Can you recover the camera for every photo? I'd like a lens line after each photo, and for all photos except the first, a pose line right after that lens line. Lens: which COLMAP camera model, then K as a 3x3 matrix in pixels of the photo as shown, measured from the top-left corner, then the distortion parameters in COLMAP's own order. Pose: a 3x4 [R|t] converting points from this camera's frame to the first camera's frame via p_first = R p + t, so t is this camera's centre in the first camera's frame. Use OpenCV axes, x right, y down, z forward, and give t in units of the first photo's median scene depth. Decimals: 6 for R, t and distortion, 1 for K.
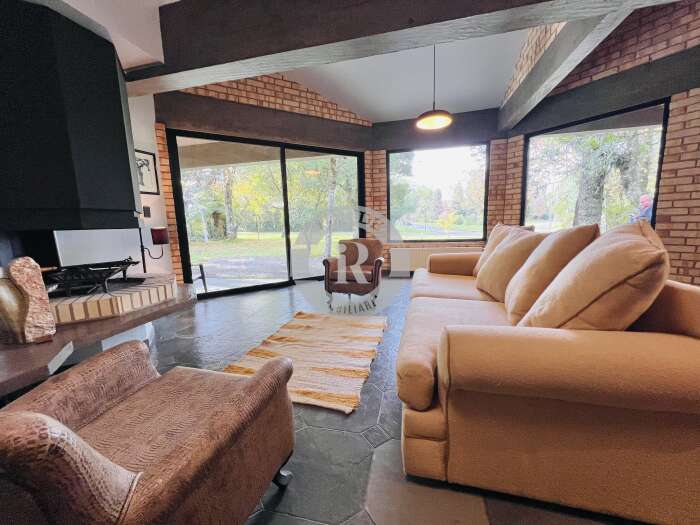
lens RADIAL K [[278.7, 0, 350.8], [0, 278.7, 262.0], [0, 0, 1]] dist [-0.004079, 0.000270]
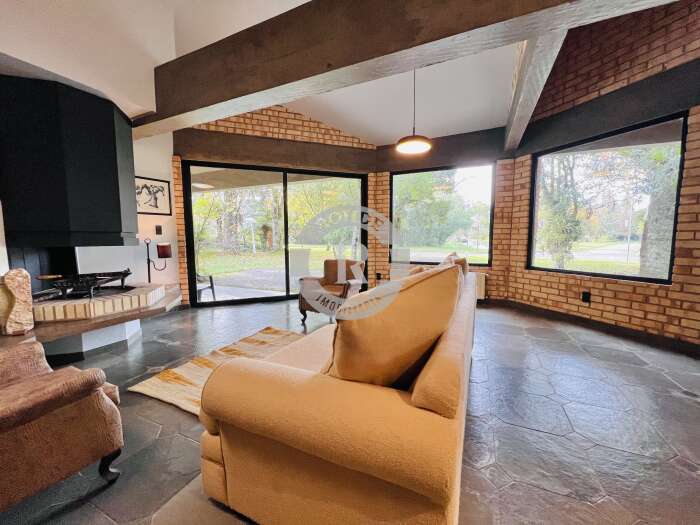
lens RADIAL K [[278.7, 0, 350.8], [0, 278.7, 262.1], [0, 0, 1]] dist [-0.004079, 0.000270]
pose [[0.980781, 0.044347, -0.190006, 0.253210], [-0.053614, 0.997596, -0.043914, -0.030517], [0.187601, 0.053257, 0.980800, -0.000013]]
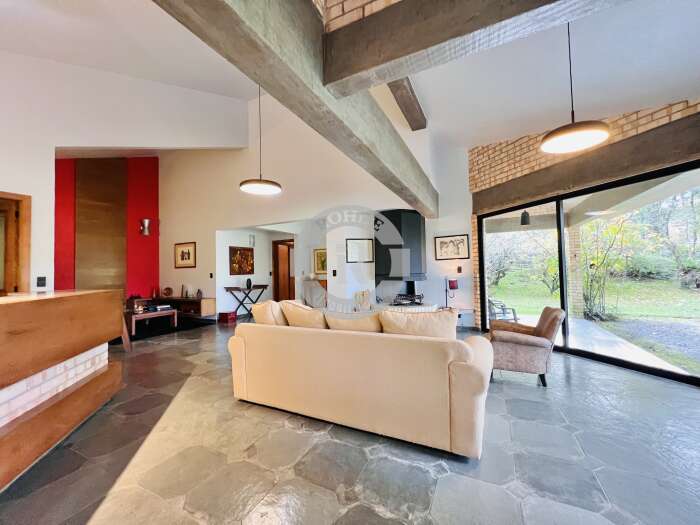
lens RADIAL K [[278.7, 0, 349.0], [0, 278.7, 262.8], [0, 0, 1]] dist [-0.004079, 0.000270]
pose [[-0.221674, 0.009429, -0.975075, 0.906788], [-0.109645, 0.993371, 0.034532, -0.175346], [0.968937, 0.114567, -0.219170, 0.605418]]
